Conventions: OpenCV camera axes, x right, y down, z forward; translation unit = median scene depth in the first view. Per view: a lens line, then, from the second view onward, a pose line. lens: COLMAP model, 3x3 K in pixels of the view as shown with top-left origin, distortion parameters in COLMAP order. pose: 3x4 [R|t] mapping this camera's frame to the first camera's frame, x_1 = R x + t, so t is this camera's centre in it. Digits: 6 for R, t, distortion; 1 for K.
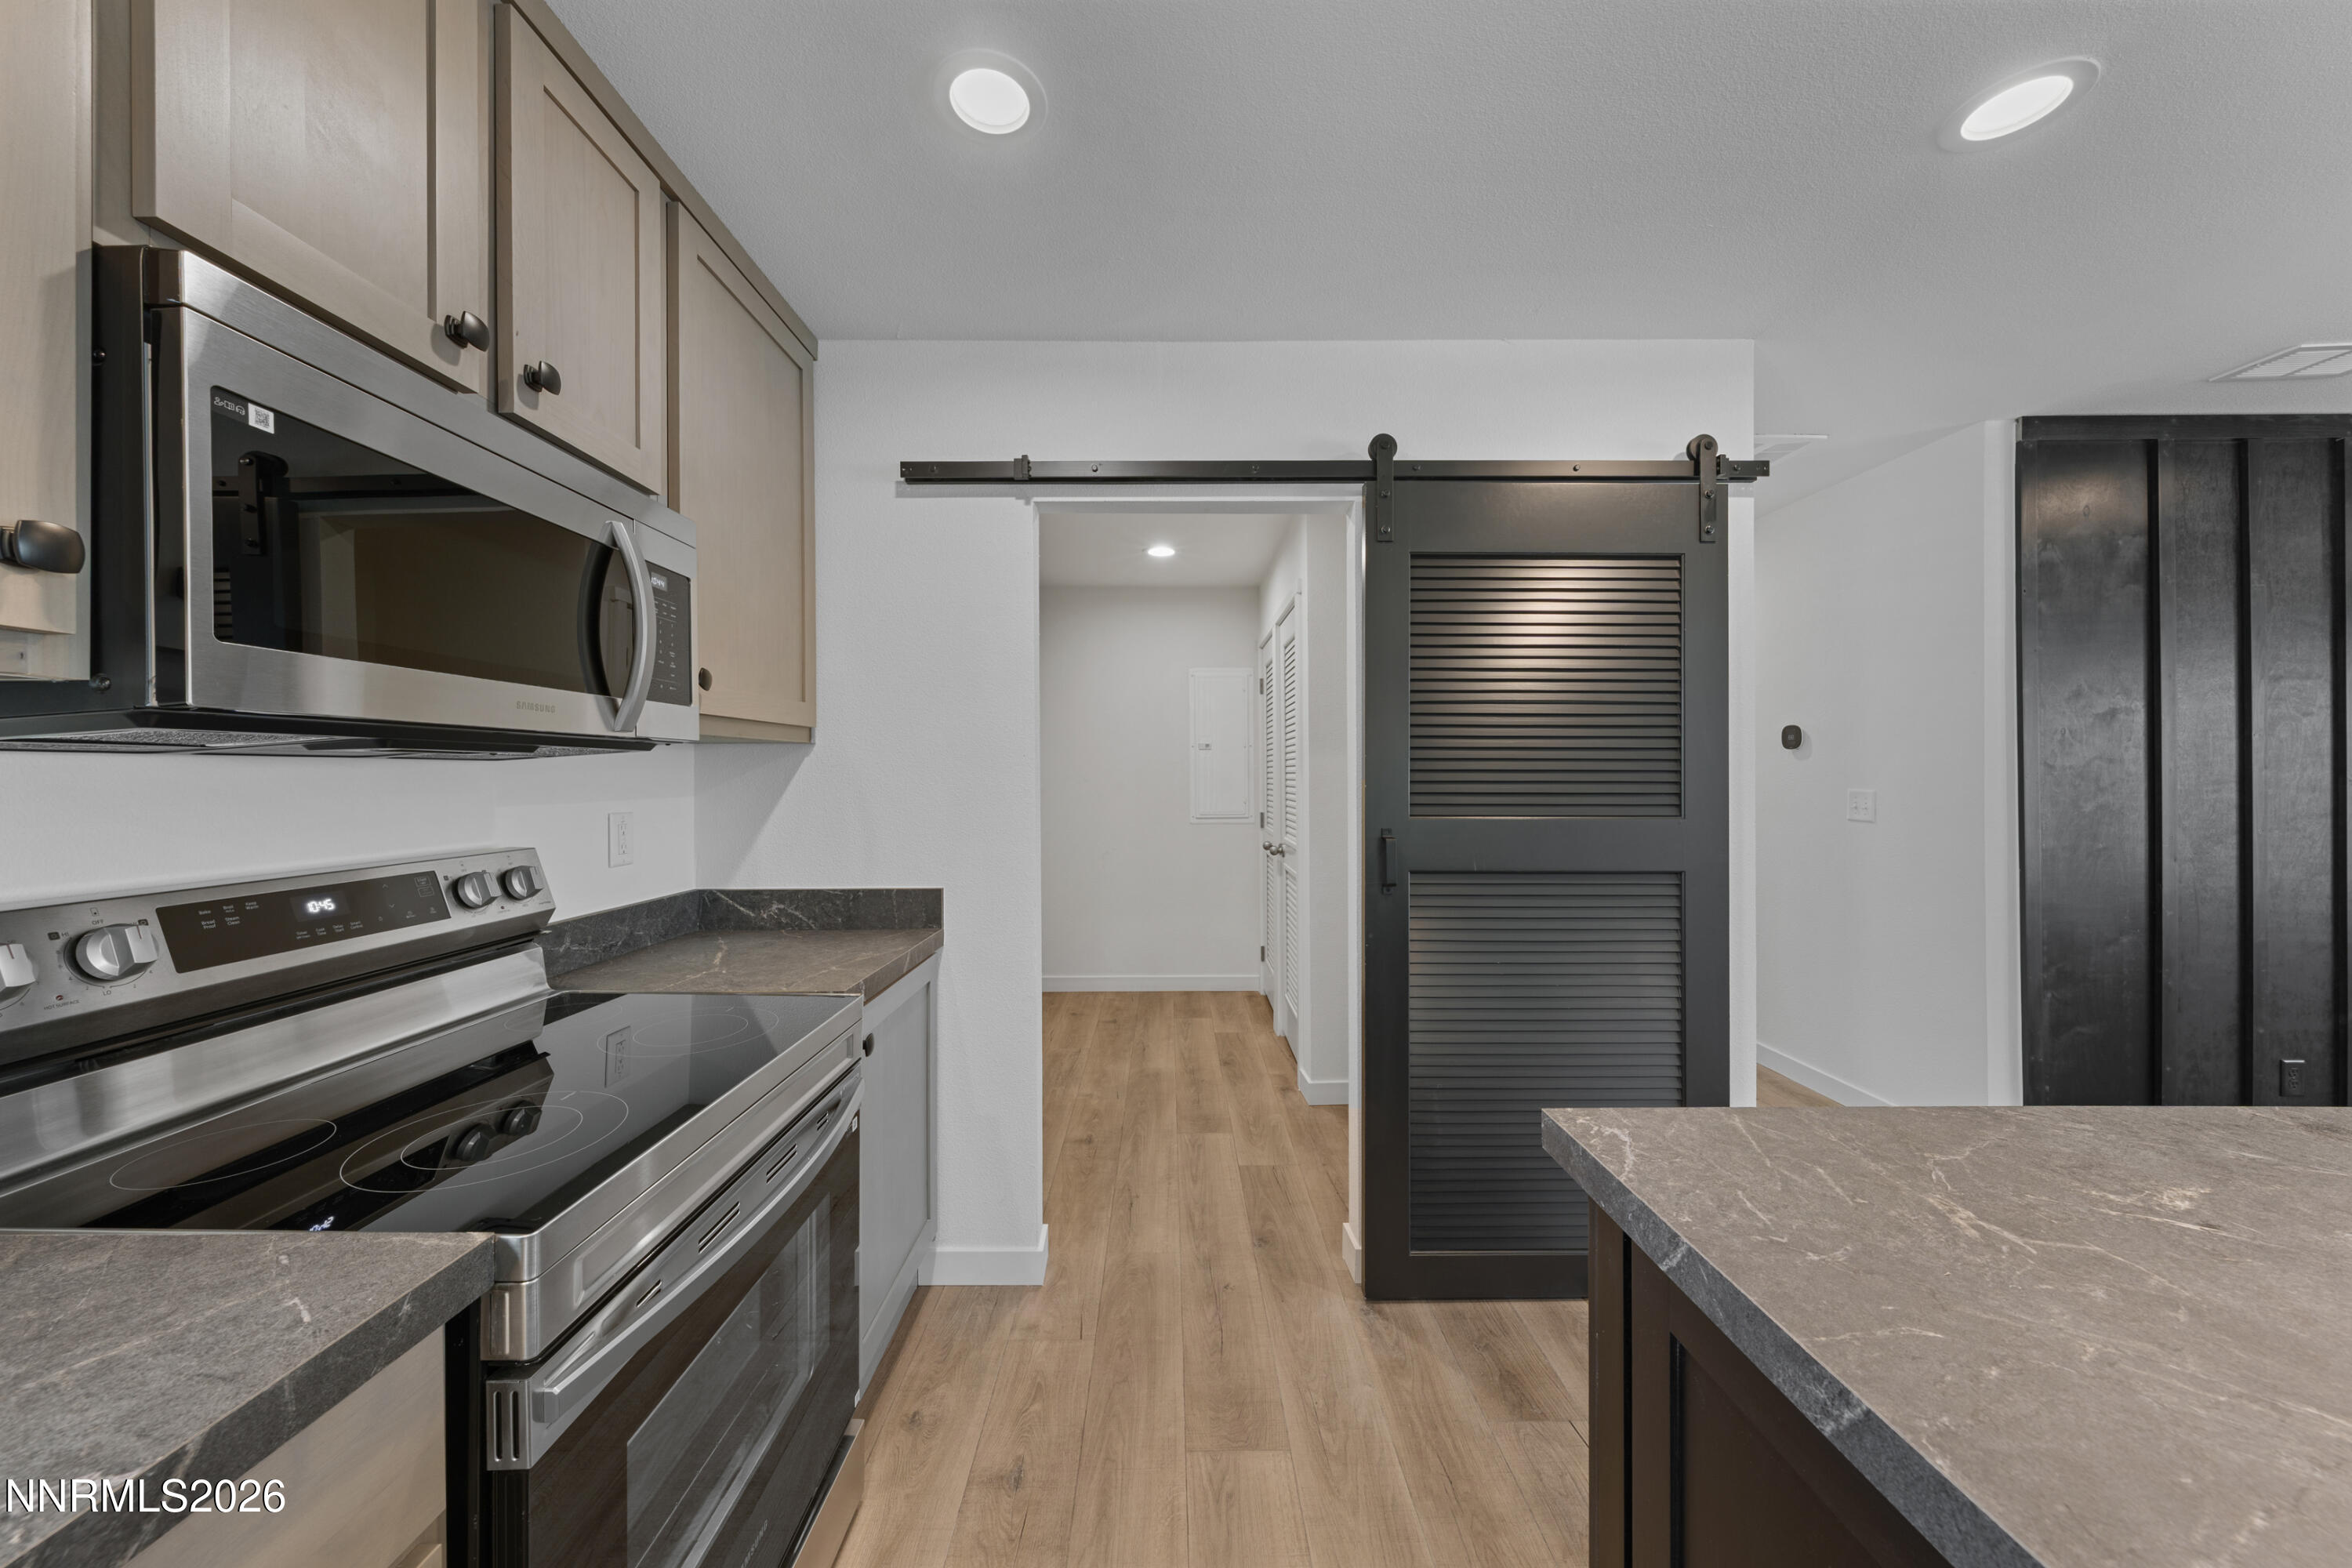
lens RADIAL K [[799.6, 0, 1179.4], [0, 799.6, 776.3], [0, 0, 1]] dist [-0.000451, 0.000030]
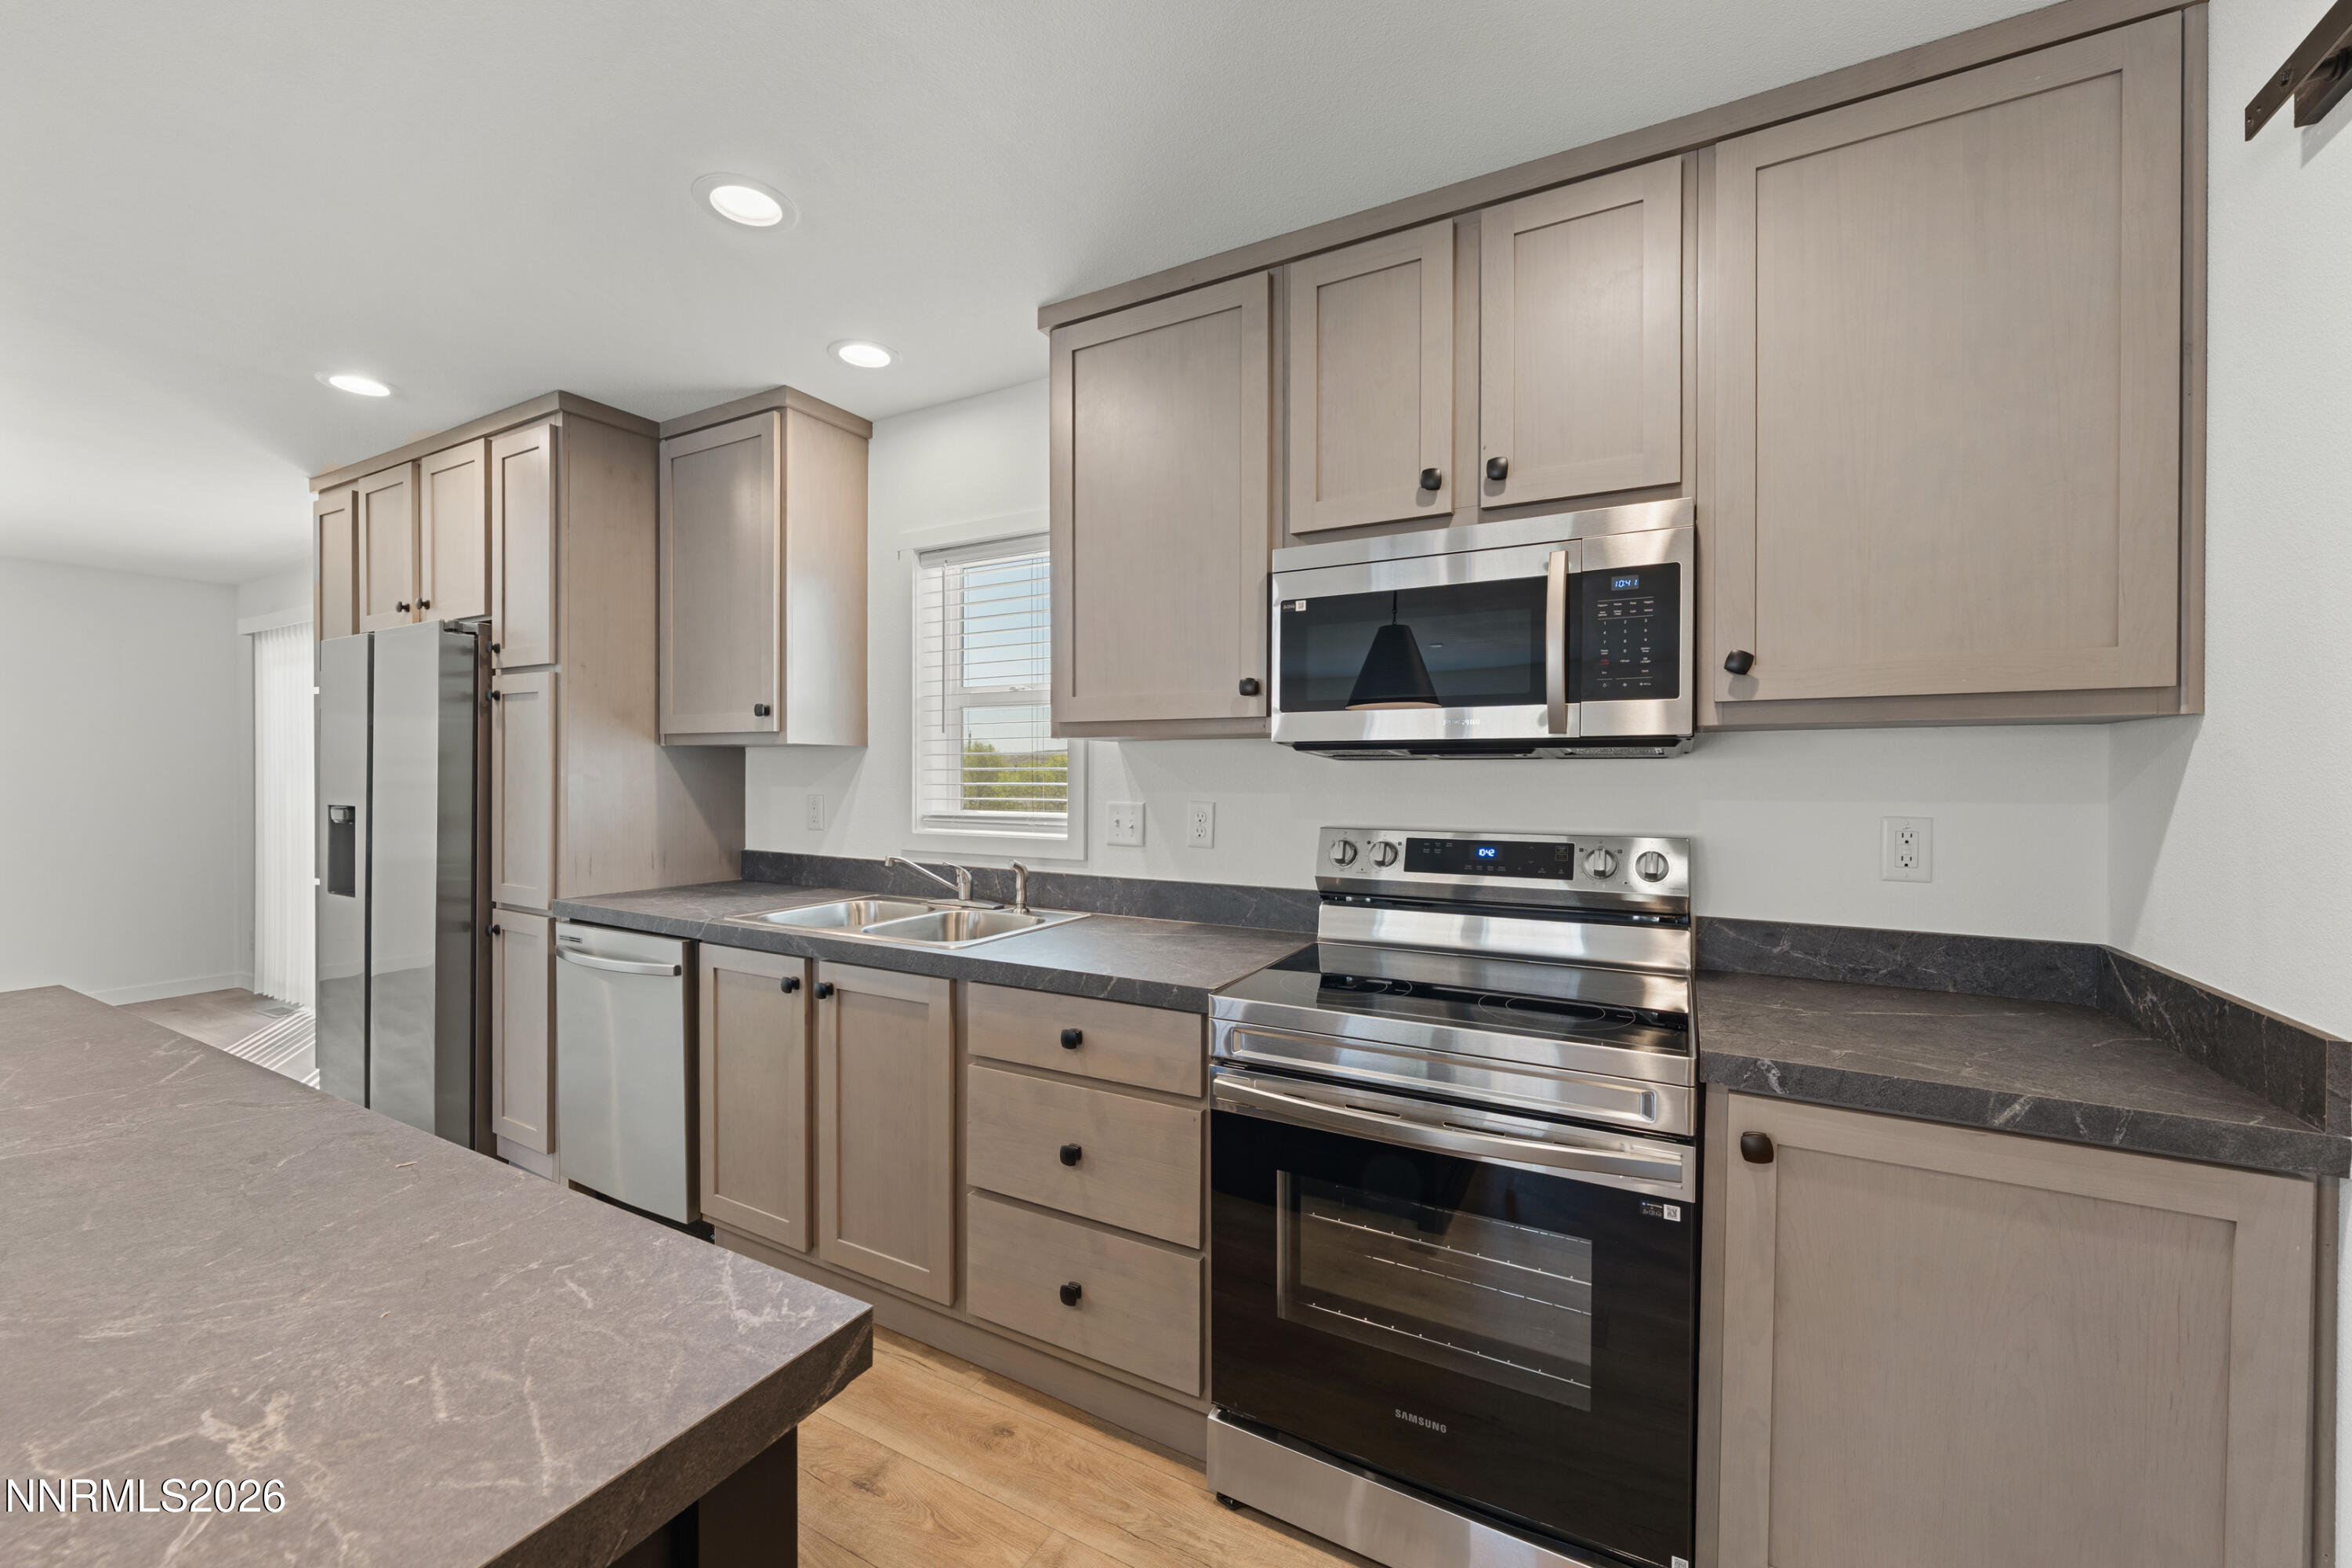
lens RADIAL K [[903.3, 0, 1162.5], [0, 903.3, 780.4], [0, 0, 1]] dist [-0.002037, -0.000309]
pose [[-0.495517, 0.011426, -0.868523, 0.873475], [-0.002244, 0.999893, 0.014434, -0.007342], [0.868595, 0.009101, -0.495438, 1.417168]]
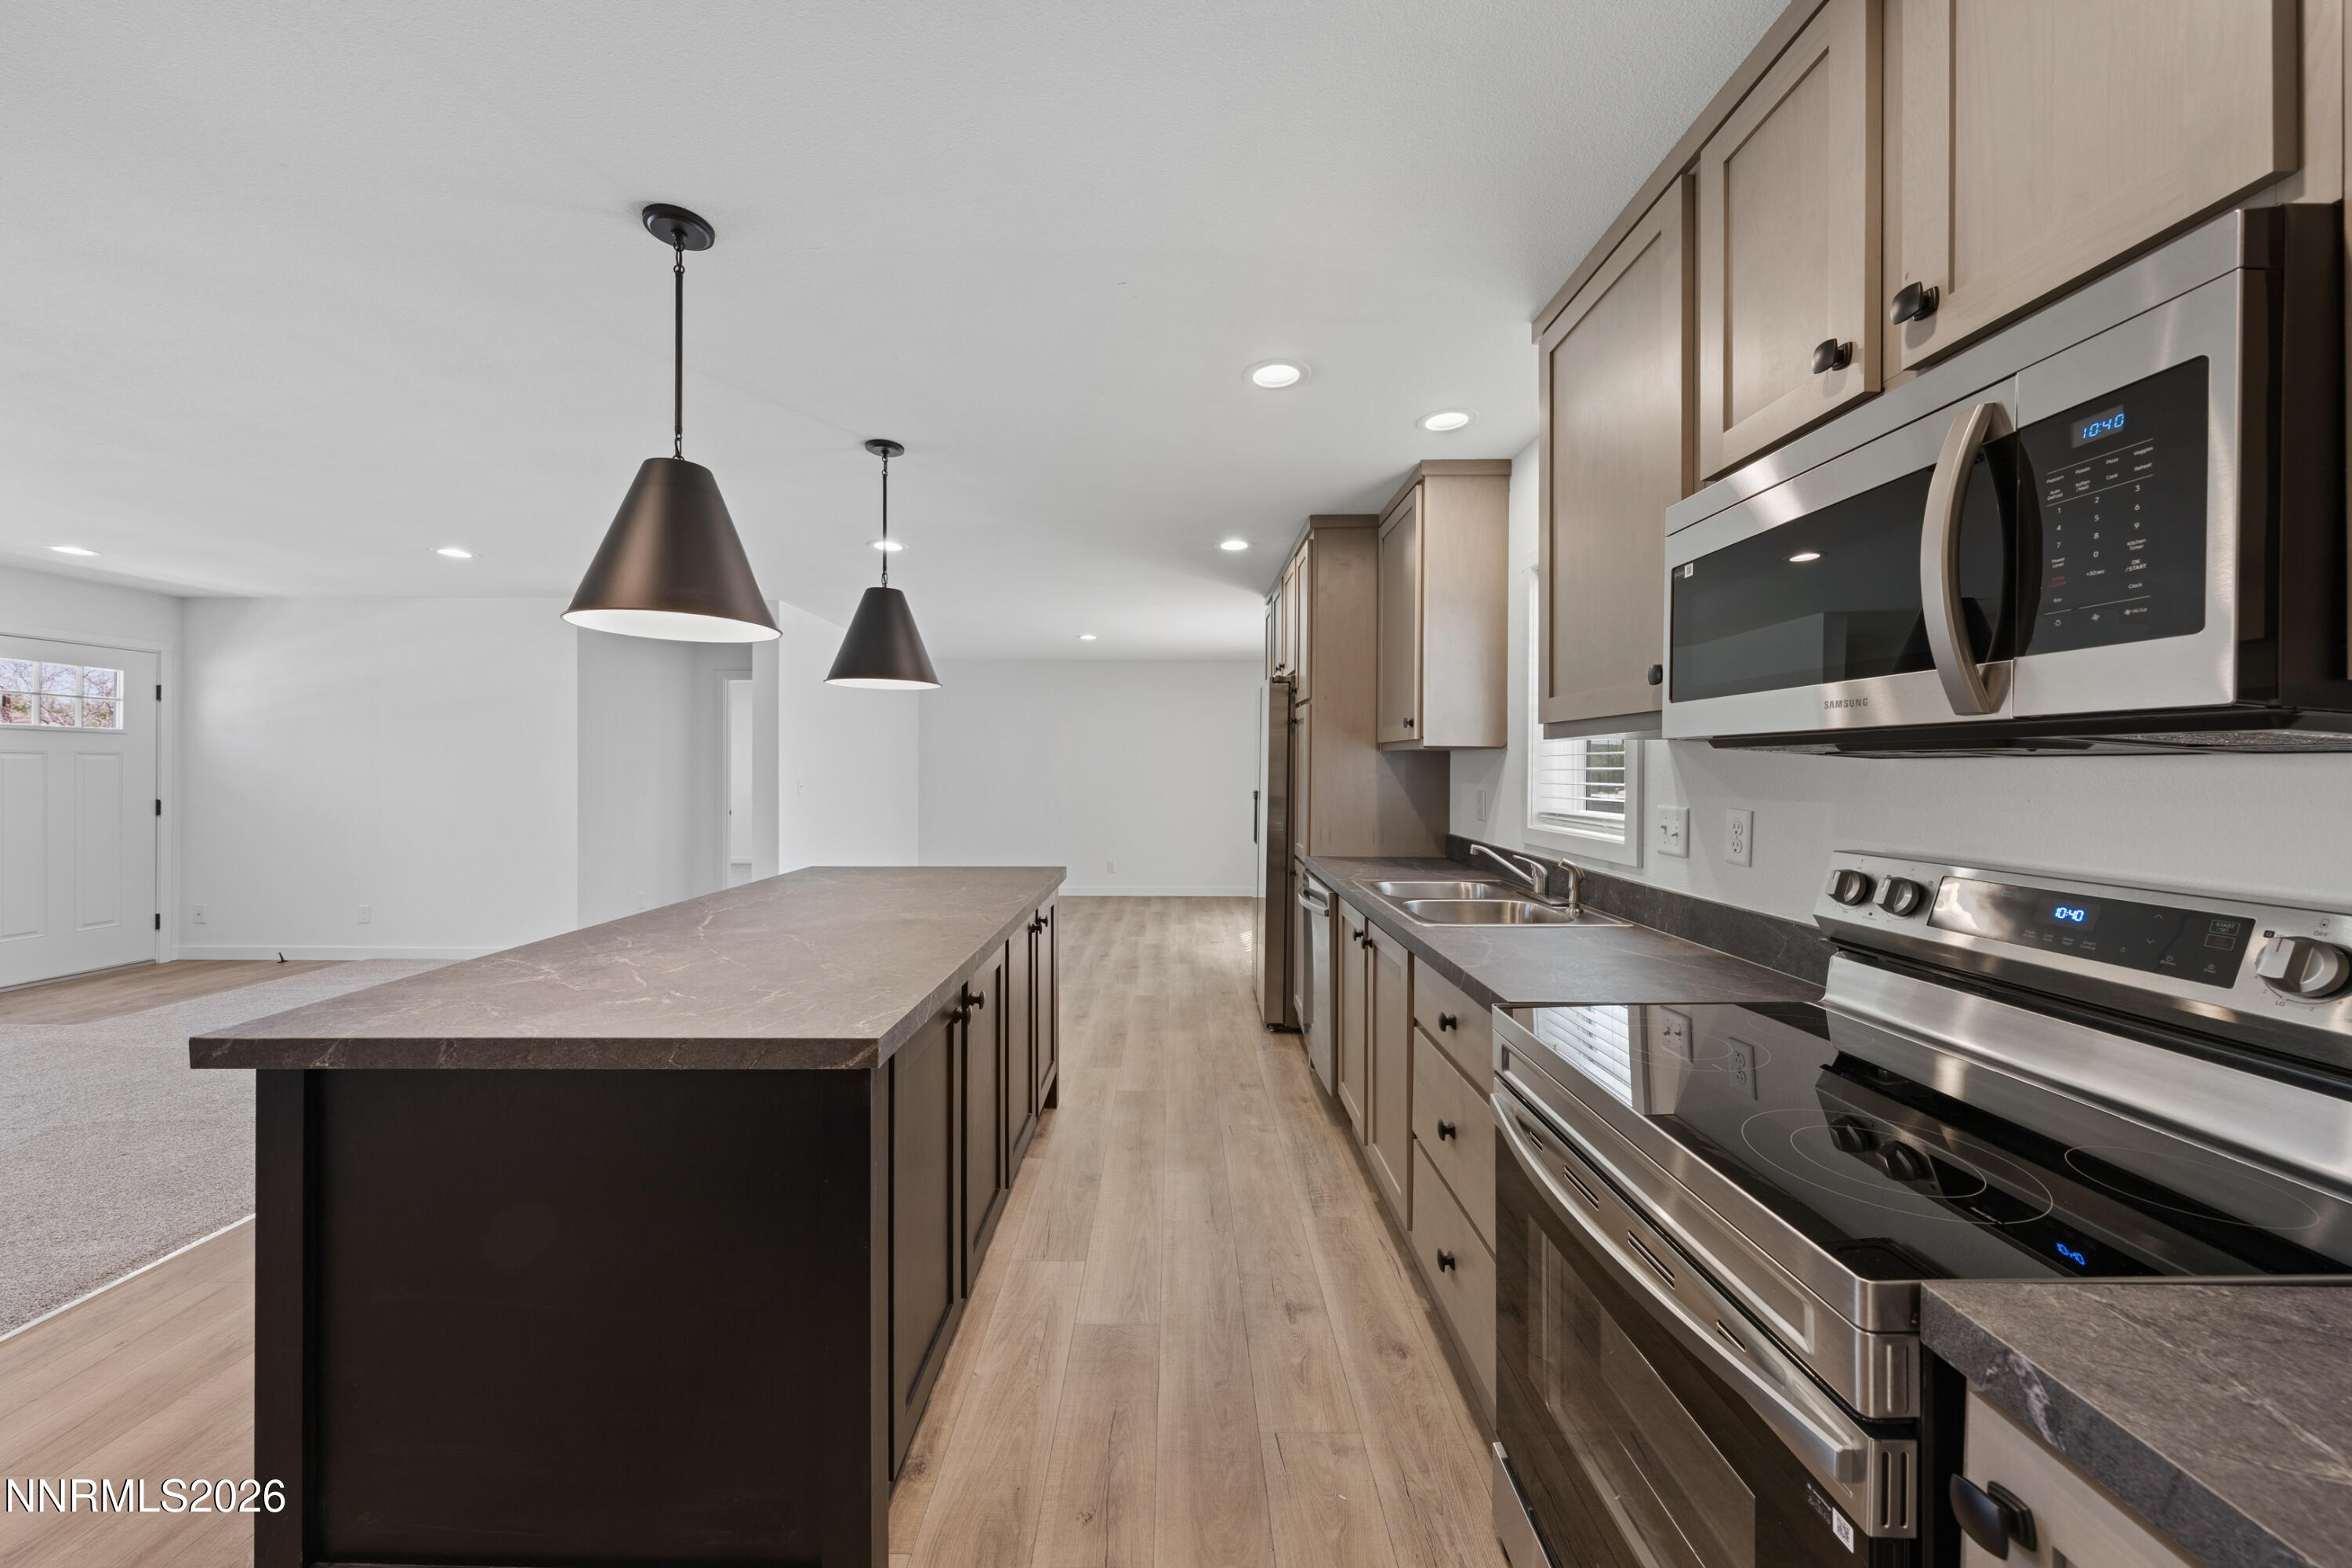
lens RADIAL K [[799.6, 0, 1182.0], [0, 799.6, 769.6], [0, 0, 1]] dist [-0.000451, 0.000030]
pose [[-0.999986, 0.001168, 0.005071, -0.031071], [0.001200, 0.999980, 0.006250, -0.016739], [-0.005064, 0.006256, -0.999968, 2.075101]]
